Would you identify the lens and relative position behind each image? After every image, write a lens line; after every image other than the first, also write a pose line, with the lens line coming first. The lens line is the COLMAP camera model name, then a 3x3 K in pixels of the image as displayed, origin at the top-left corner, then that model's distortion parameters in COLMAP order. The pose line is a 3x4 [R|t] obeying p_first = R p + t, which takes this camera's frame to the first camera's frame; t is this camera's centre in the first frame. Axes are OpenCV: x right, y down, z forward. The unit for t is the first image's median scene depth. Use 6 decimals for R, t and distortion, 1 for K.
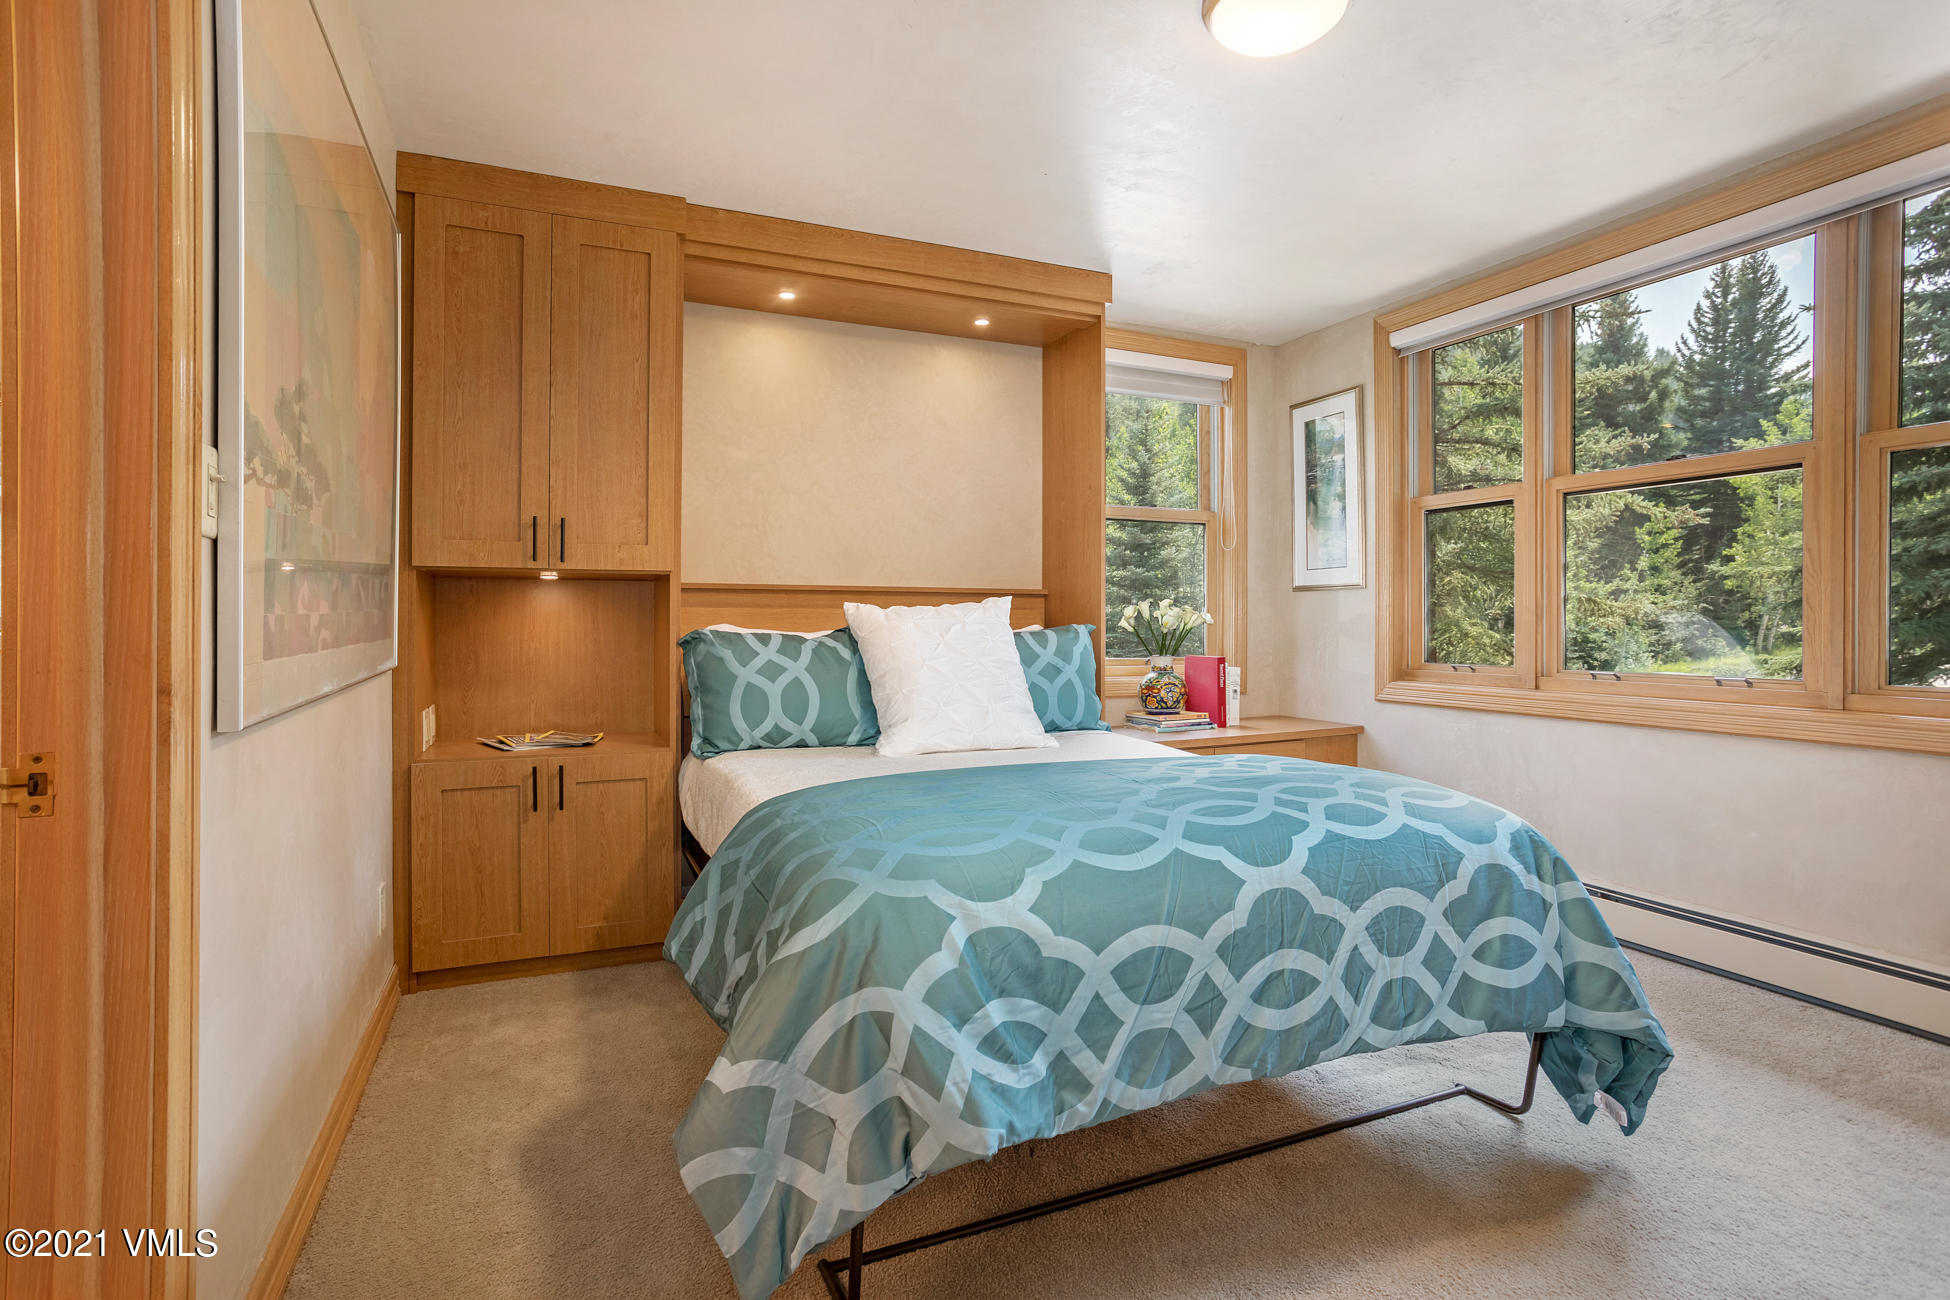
lens RADIAL K [[960.5, 0, 979.1], [0, 960.5, 630.8], [0, 0, 1]] dist [-0.054659, 0.038670]
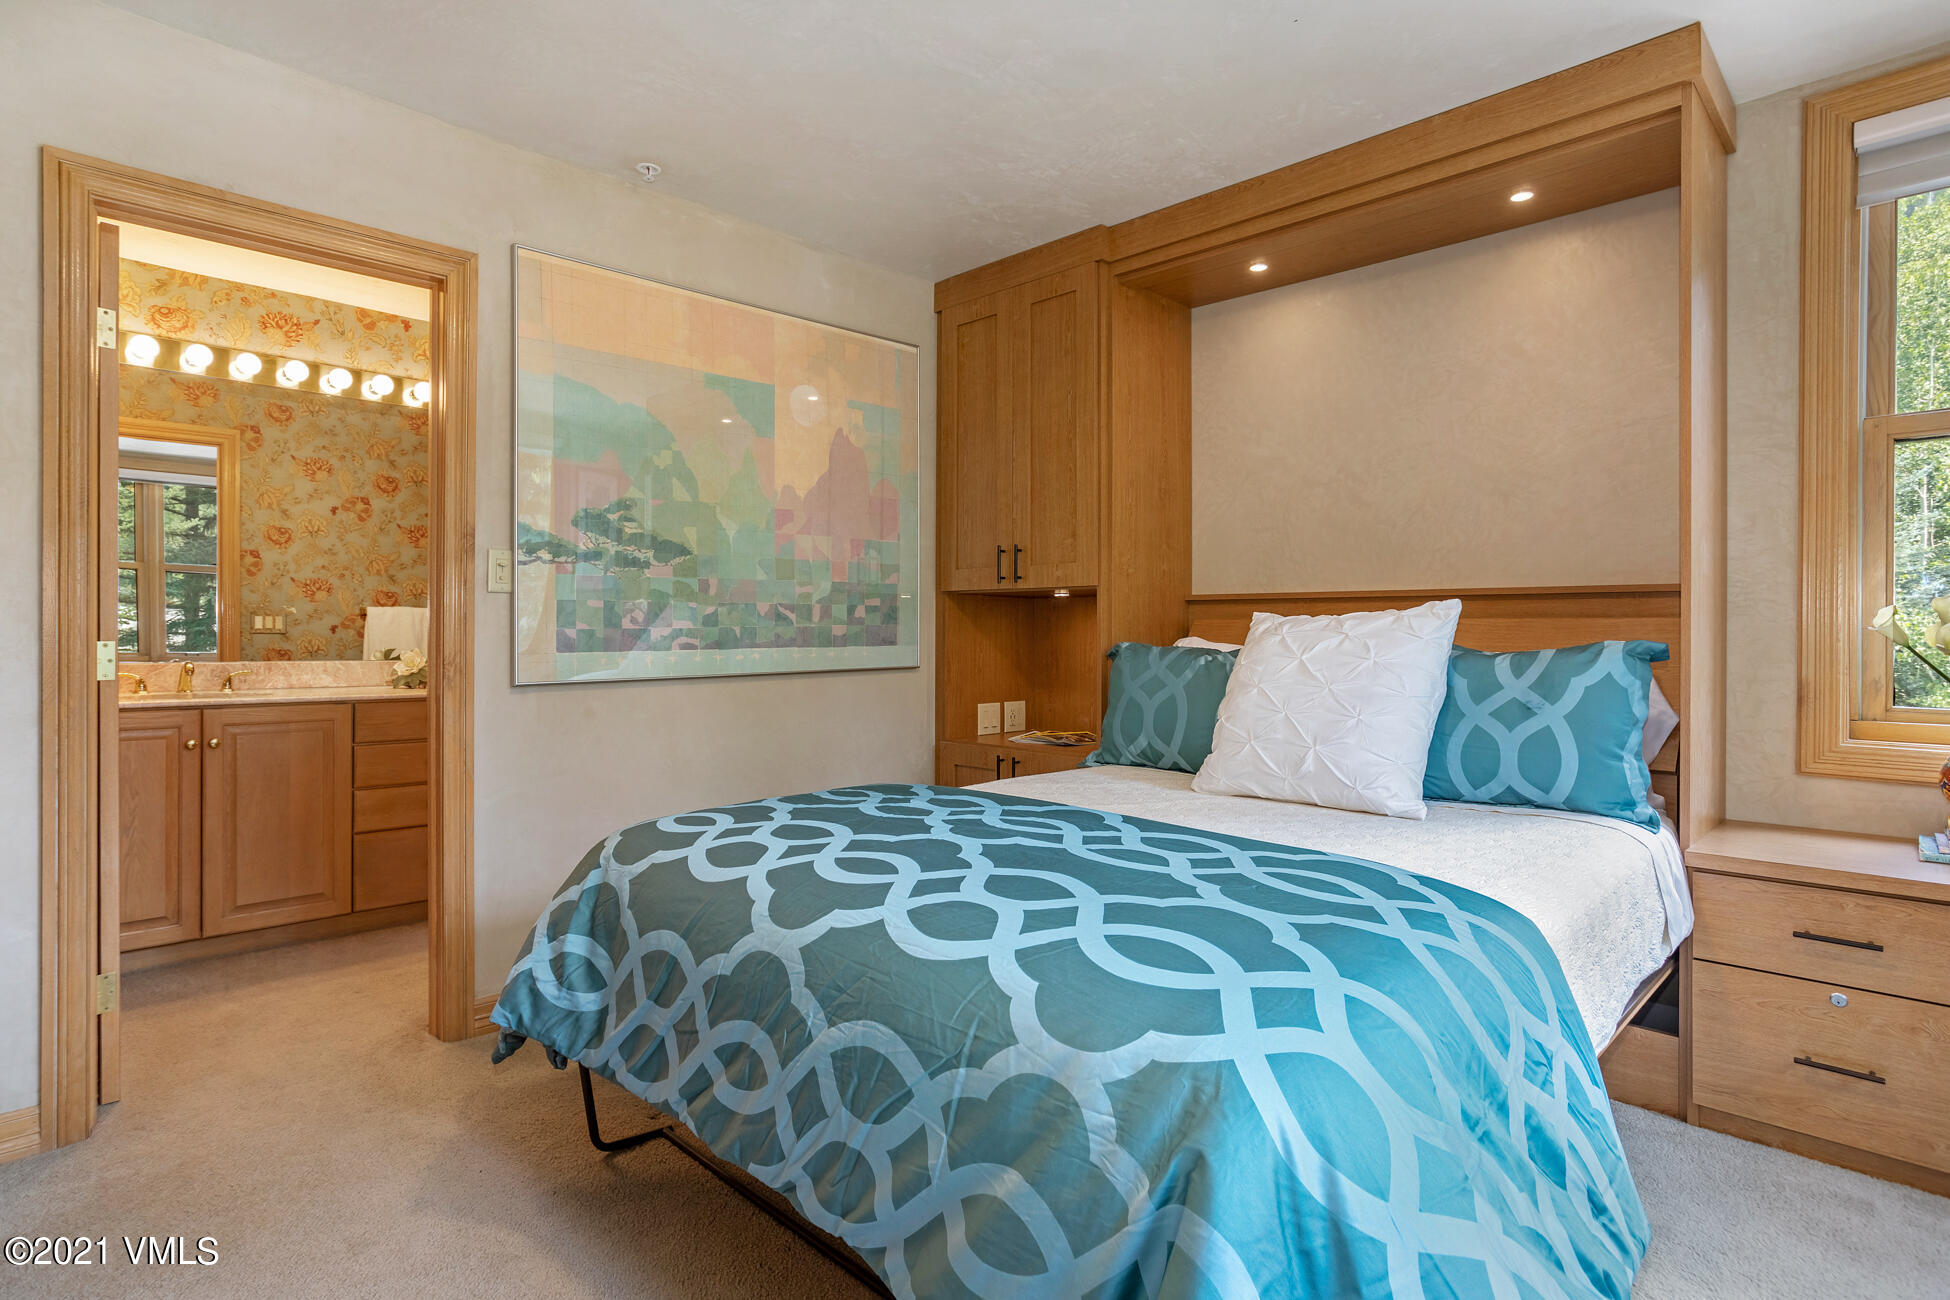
lens RADIAL K [[1019.9, 0, 957.8], [0, 1019.9, 648.8], [0, 0, 1]] dist [-0.044473, 0.032931]
pose [[0.344709, 0.014557, -0.938597, 0.674749], [-0.010820, 0.999875, 0.011533, -0.005127], [0.938647, 0.006180, 0.344823, 0.473586]]
